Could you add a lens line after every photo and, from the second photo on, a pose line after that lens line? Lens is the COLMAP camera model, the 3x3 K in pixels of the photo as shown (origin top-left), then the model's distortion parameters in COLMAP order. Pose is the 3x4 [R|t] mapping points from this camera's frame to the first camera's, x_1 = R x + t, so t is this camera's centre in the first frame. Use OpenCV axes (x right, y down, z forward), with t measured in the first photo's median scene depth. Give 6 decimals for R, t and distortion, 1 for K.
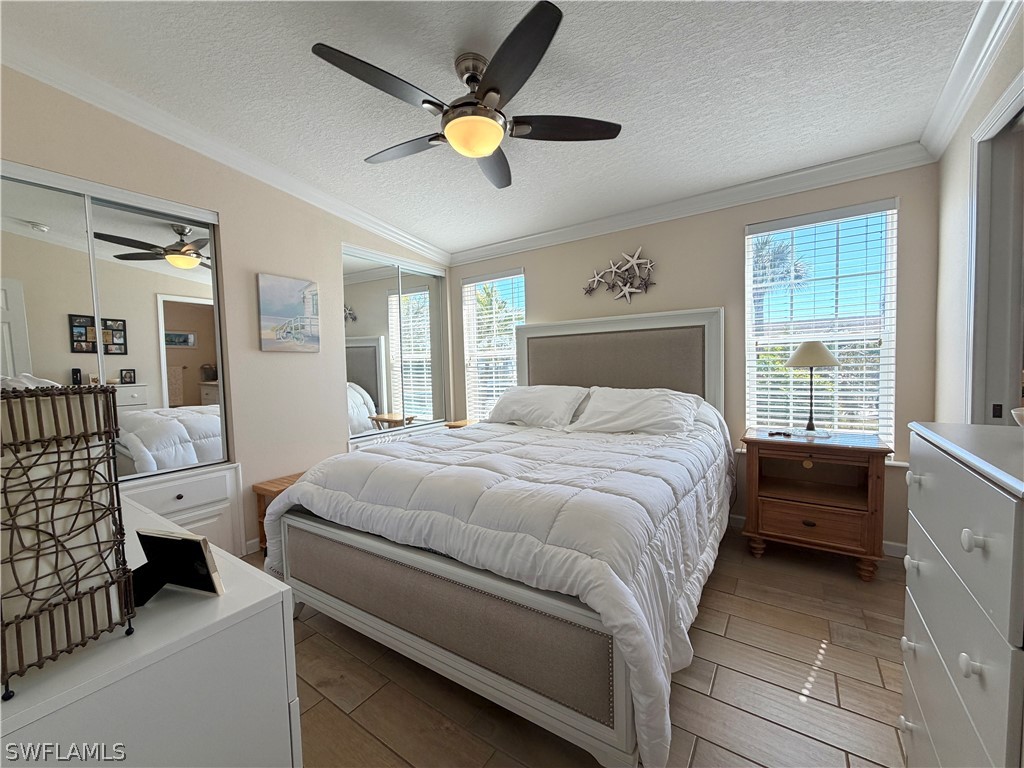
lens RADIAL K [[406.7, 0, 507.9], [0, 406.7, 382.8], [0, 0, 1]] dist [0.009757, -0.000299]
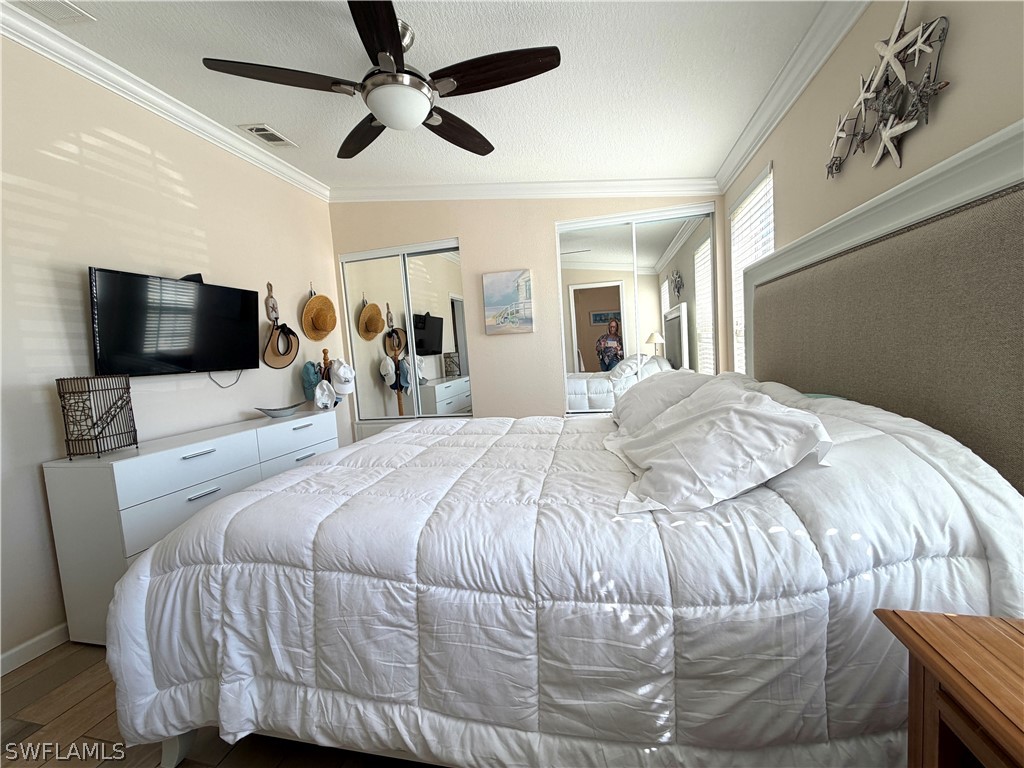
lens RADIAL K [[406.7, 0, 504.2], [0, 406.7, 385.1], [0, 0, 1]] dist [0.009757, -0.000299]
pose [[0.361248, 0.078086, -0.929194, 0.588761], [0.012733, 0.995982, 0.088649, -0.031413], [0.932383, -0.043855, 0.358802, 0.545188]]
